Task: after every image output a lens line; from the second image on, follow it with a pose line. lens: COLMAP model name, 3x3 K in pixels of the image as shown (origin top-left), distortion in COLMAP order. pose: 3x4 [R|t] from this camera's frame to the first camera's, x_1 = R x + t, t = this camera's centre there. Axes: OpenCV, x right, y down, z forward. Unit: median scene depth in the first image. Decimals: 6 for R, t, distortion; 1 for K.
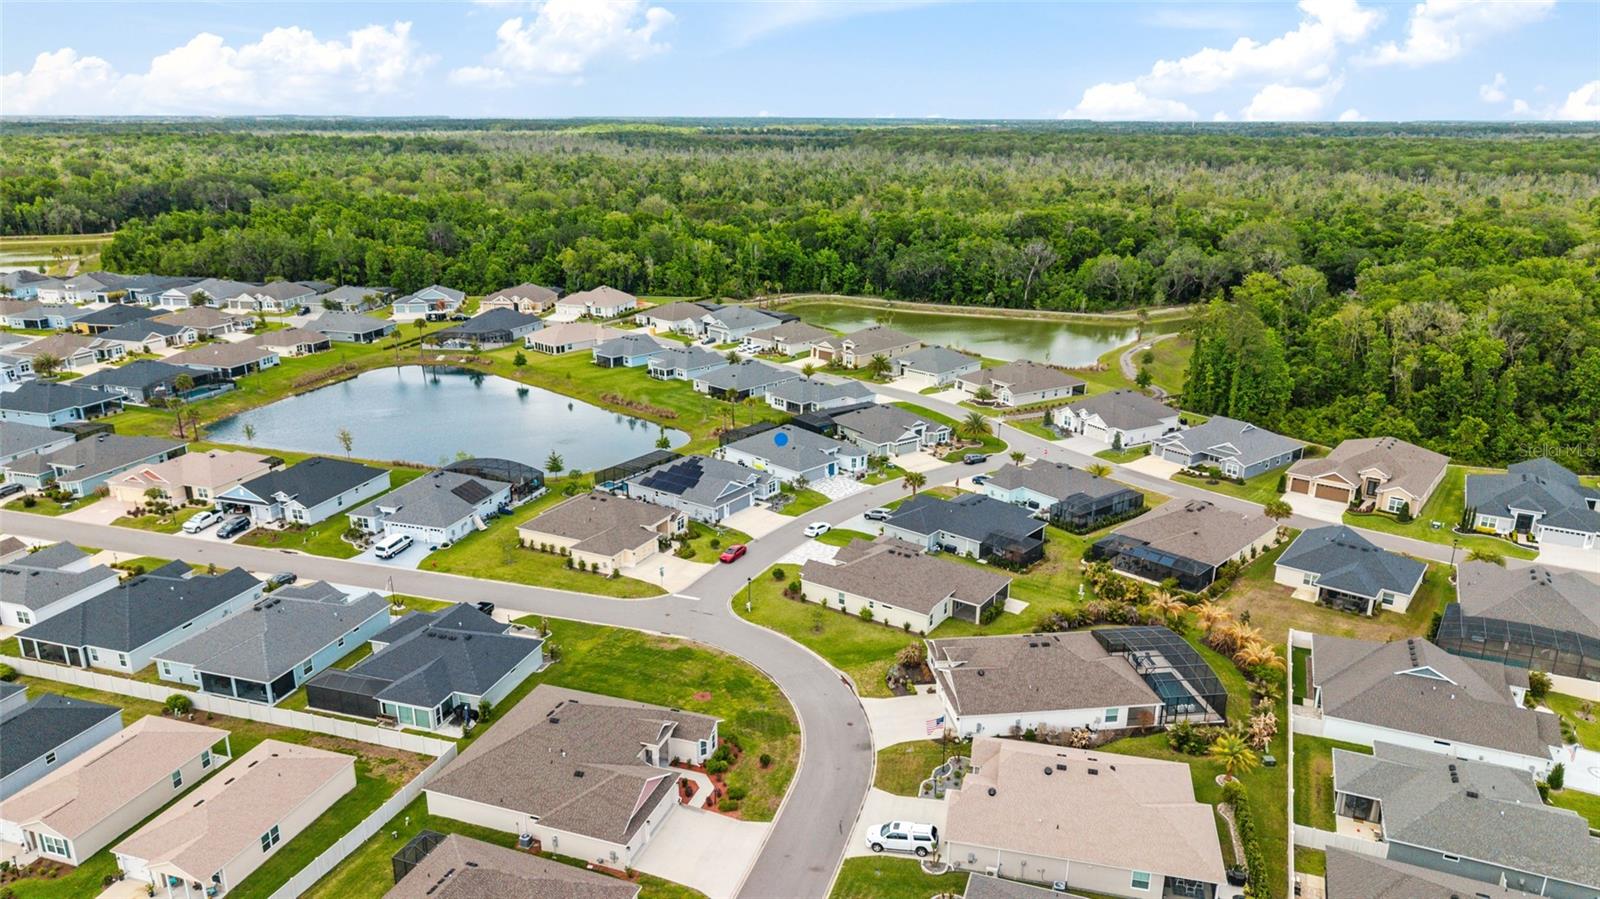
lens RADIAL K [[1049.7, 0, 800.0], [0, 1049.7, 449.5], [0, 0, 1]] dist [0.018862, -0.001468]
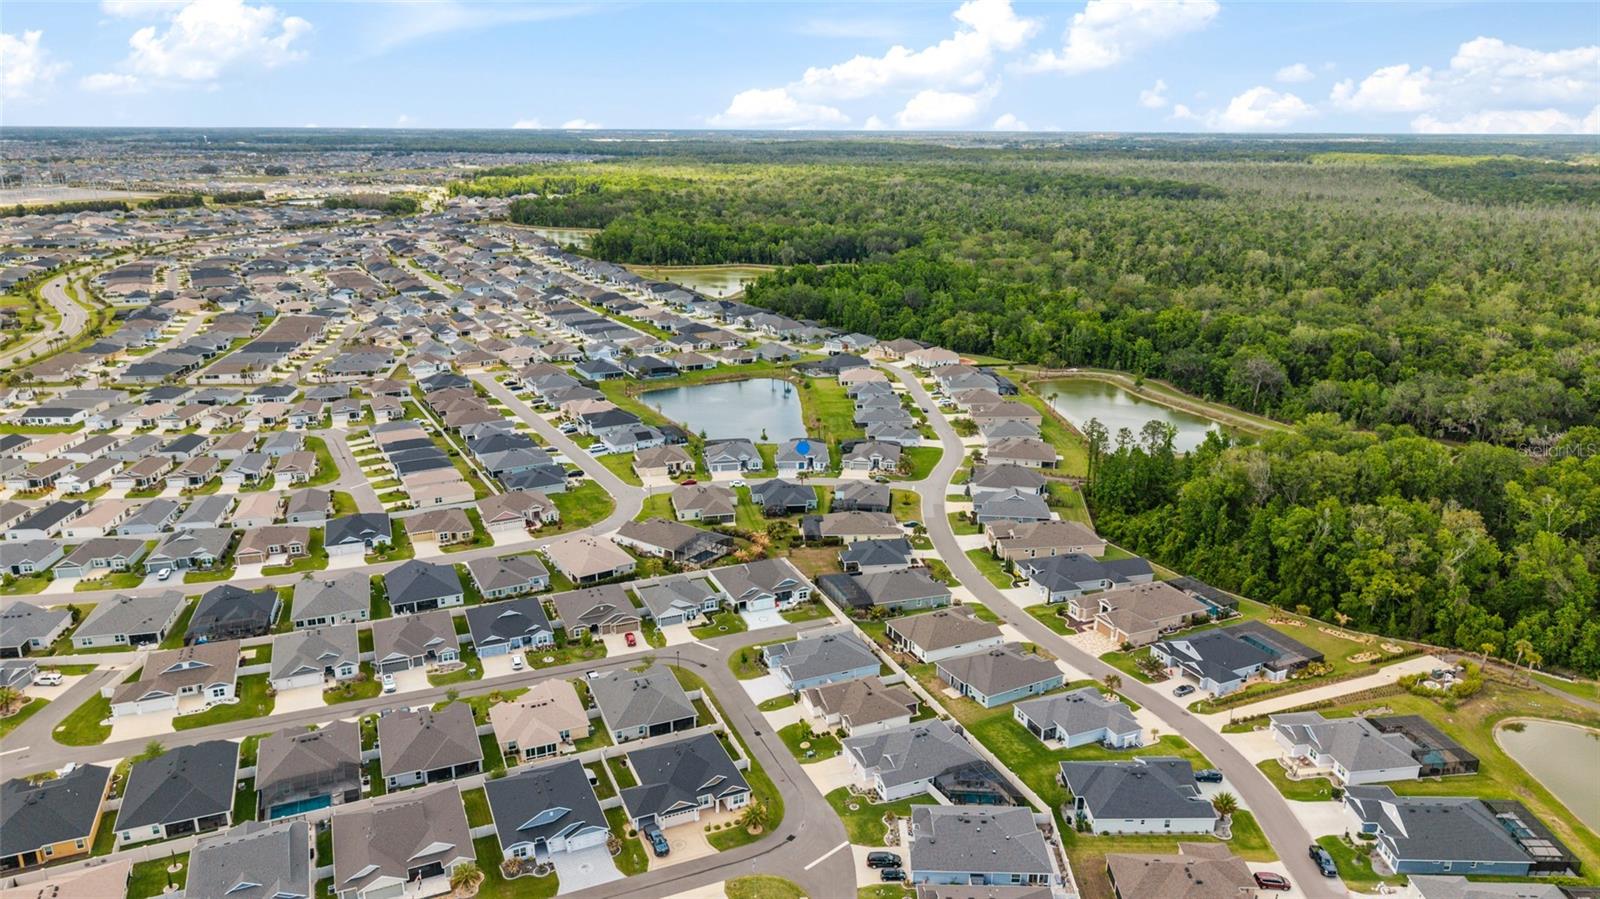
lens RADIAL K [[1049.7, 0, 800.0], [0, 1049.7, 449.5], [0, 0, 1]] dist [0.018862, -0.001468]
pose [[0.724291, 0.198085, -0.660427, 0.990077], [-0.207547, 0.976054, 0.065136, -0.102743], [0.657515, 0.089893, 0.748060, -0.320737]]
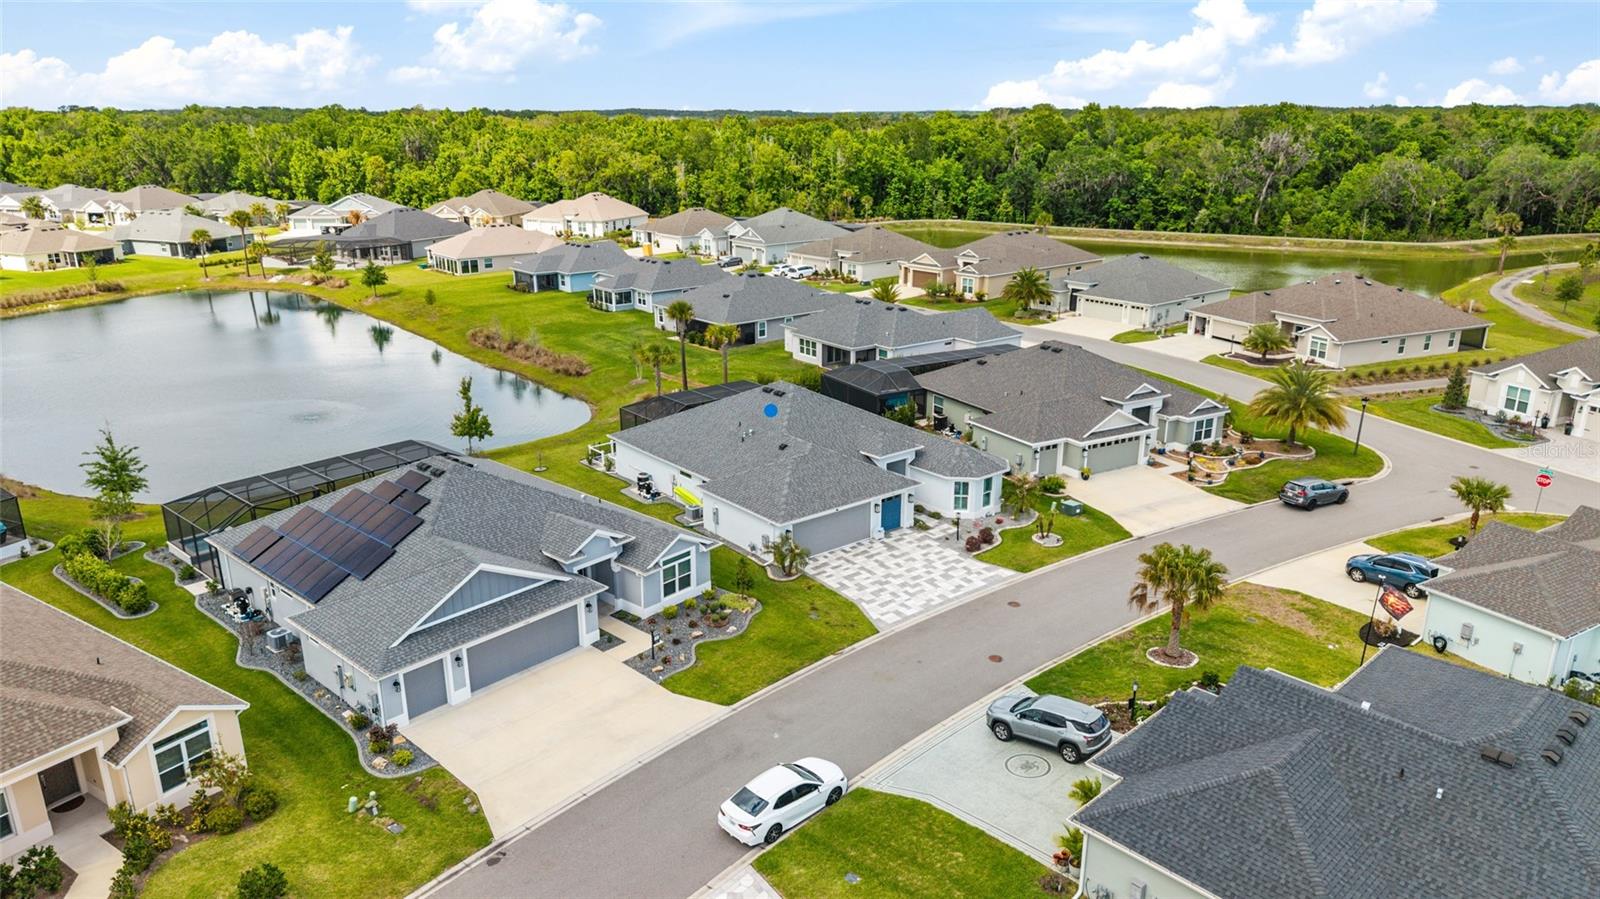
lens RADIAL K [[1060.0, 0, 800.0], [0, 1060.0, 449.5], [0, 0, 1]] dist [0.030460, -0.043798]
pose [[0.992825, 0.030452, -0.115631, 0.030894], [-0.030313, 0.999536, 0.002965, -0.001213], [0.115667, 0.000562, 0.993288, 0.520688]]
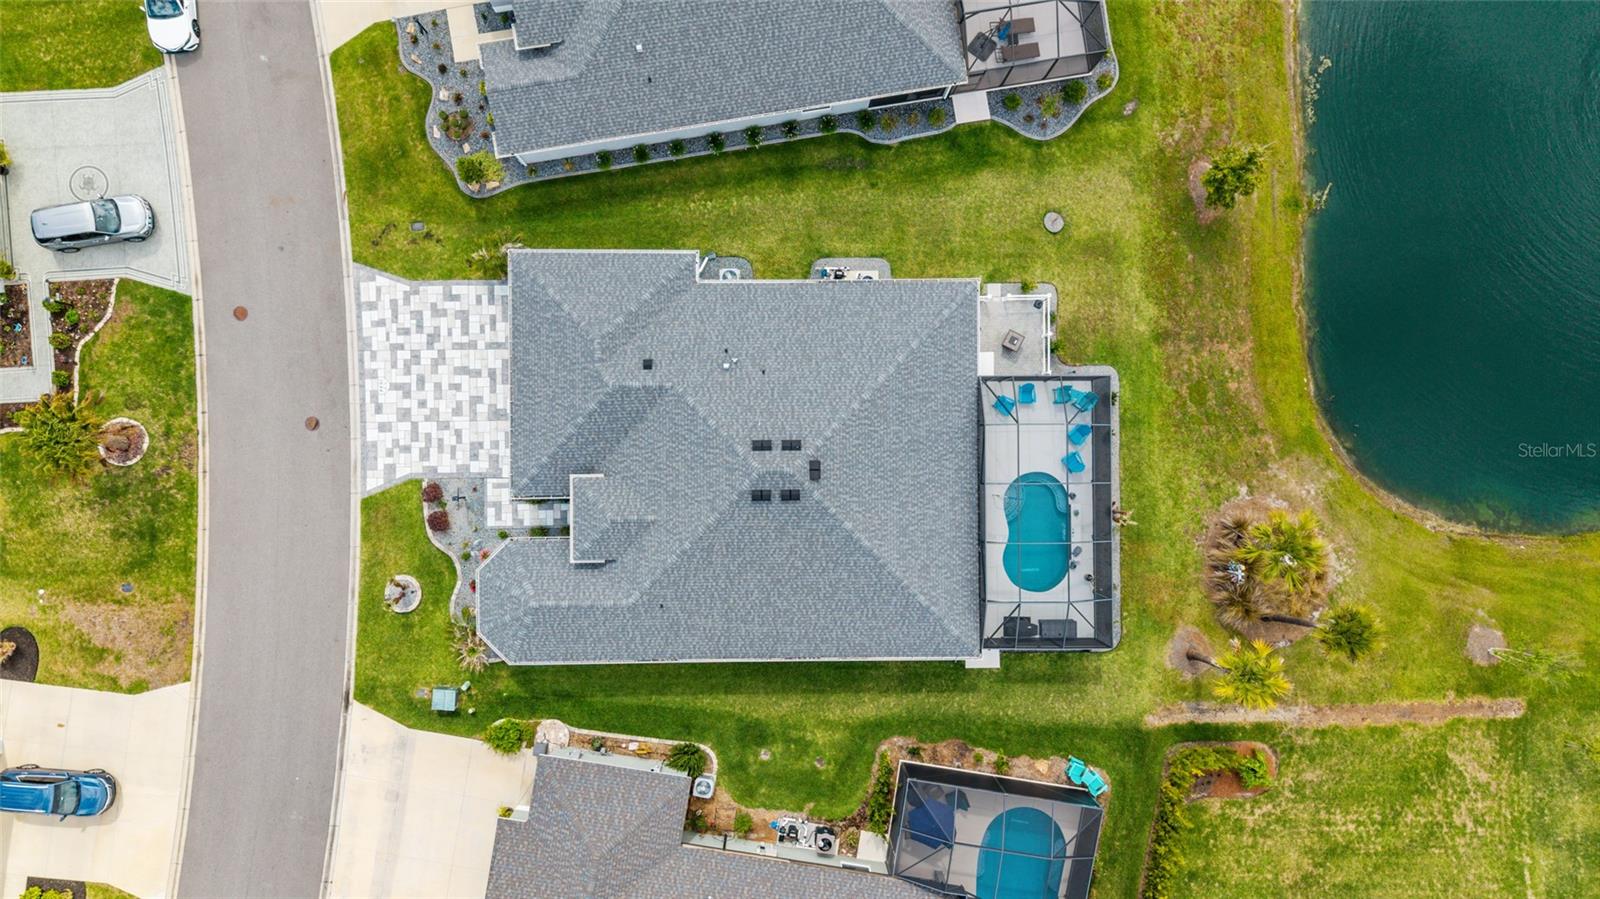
lens RADIAL K [[1060.0, 0, 800.0], [0, 1060.0, 449.5], [0, 0, 1]] dist [0.030460, -0.043798]
pose [[-0.713662, 0.700348, -0.014111, -0.010627], [-0.230384, -0.215645, 0.948905, -0.189461], [0.661520, 0.680449, 0.315247, 0.754549]]
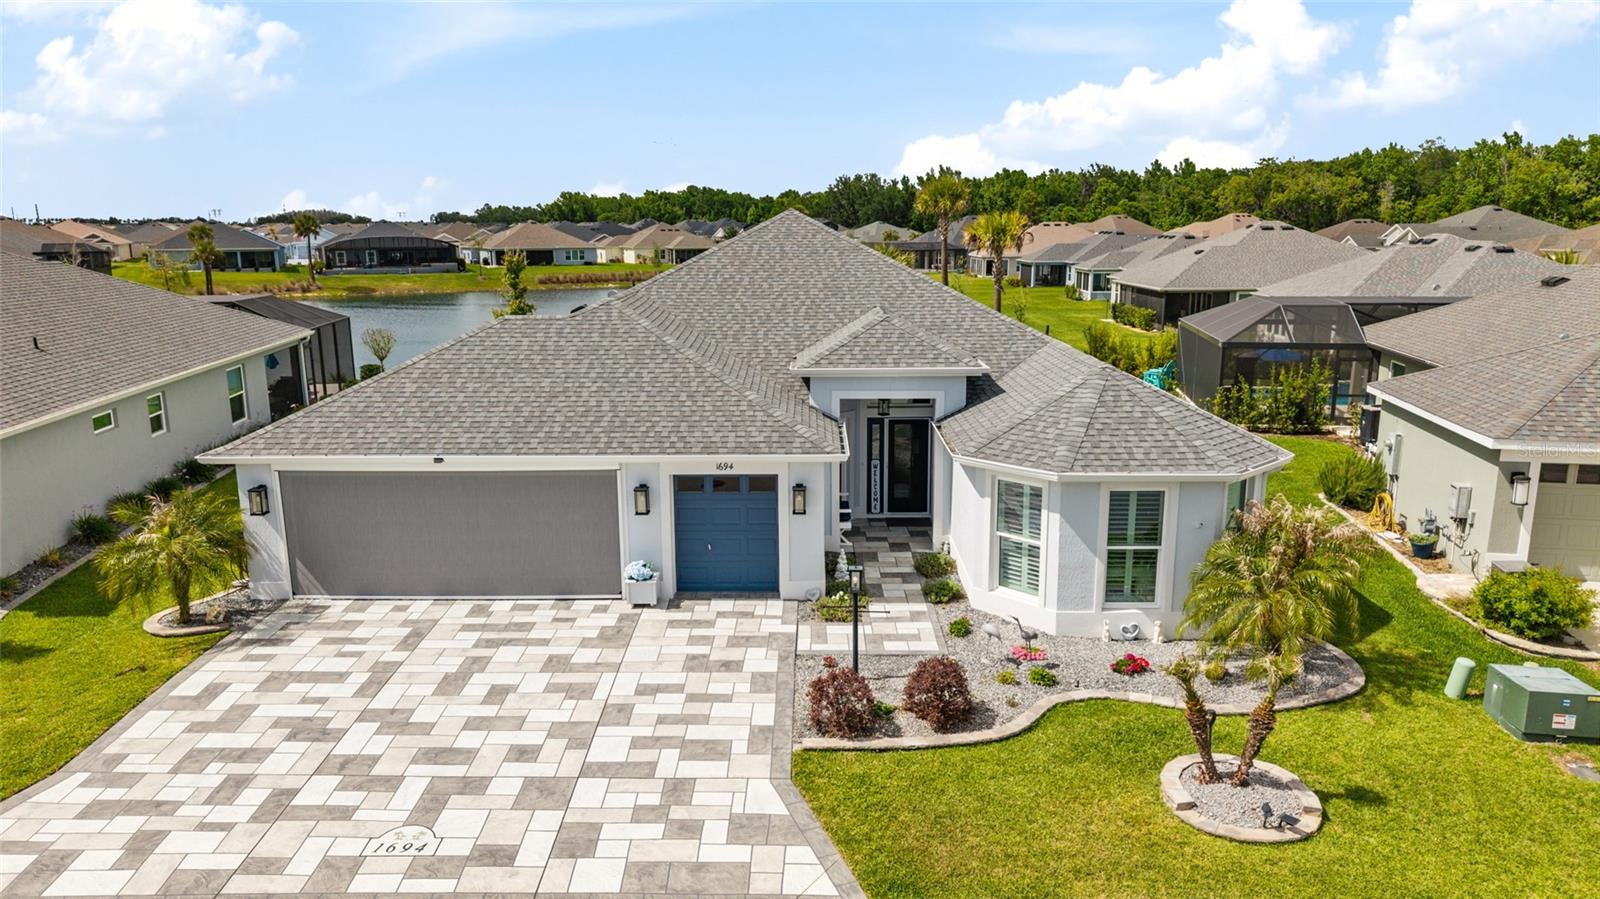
lens RADIAL K [[1074.4, 0, 801.4], [0, 1074.4, 428.0], [0, 0, 1]] dist [0.033318, -0.036979]
pose [[0.684725, 0.126039, -0.717820, 0.083024], [-0.207392, 0.977909, -0.026124, 0.007754], [0.698670, 0.166758, 0.695738, 0.731999]]
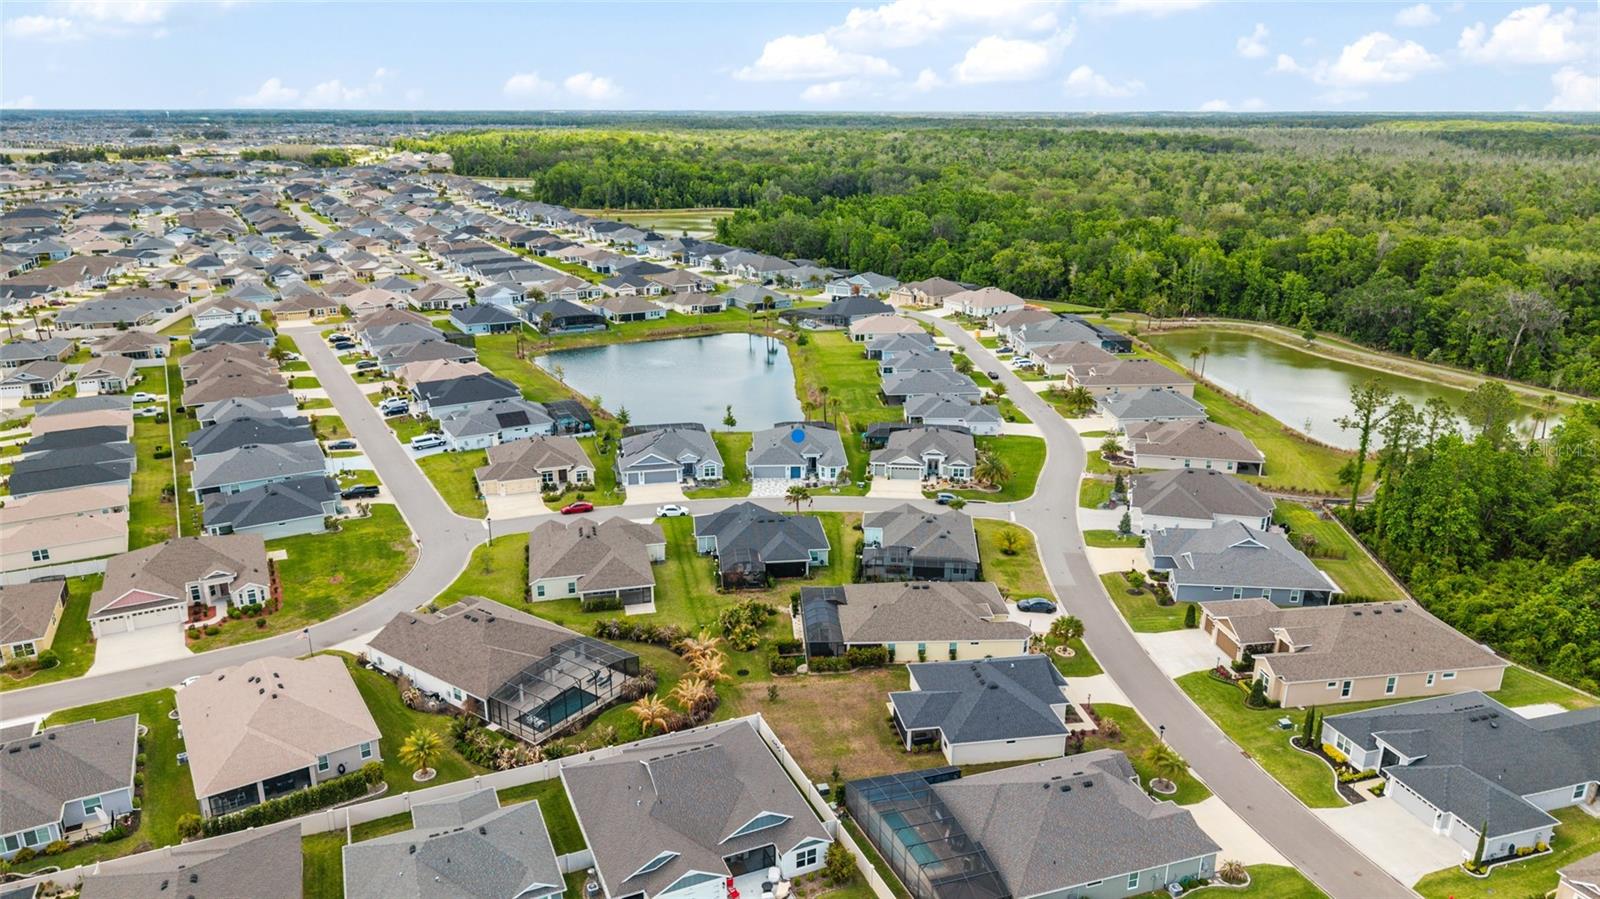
lens RADIAL K [[1060.0, 0, 800.0], [0, 1060.0, 449.5], [0, 0, 1]] dist [0.030460, -0.043798]
pose [[0.731800, 0.202764, -0.650658, 0.544053], [-0.202176, 0.976328, 0.076864, -0.064474], [0.650841, 0.075298, 0.755471, 0.179522]]
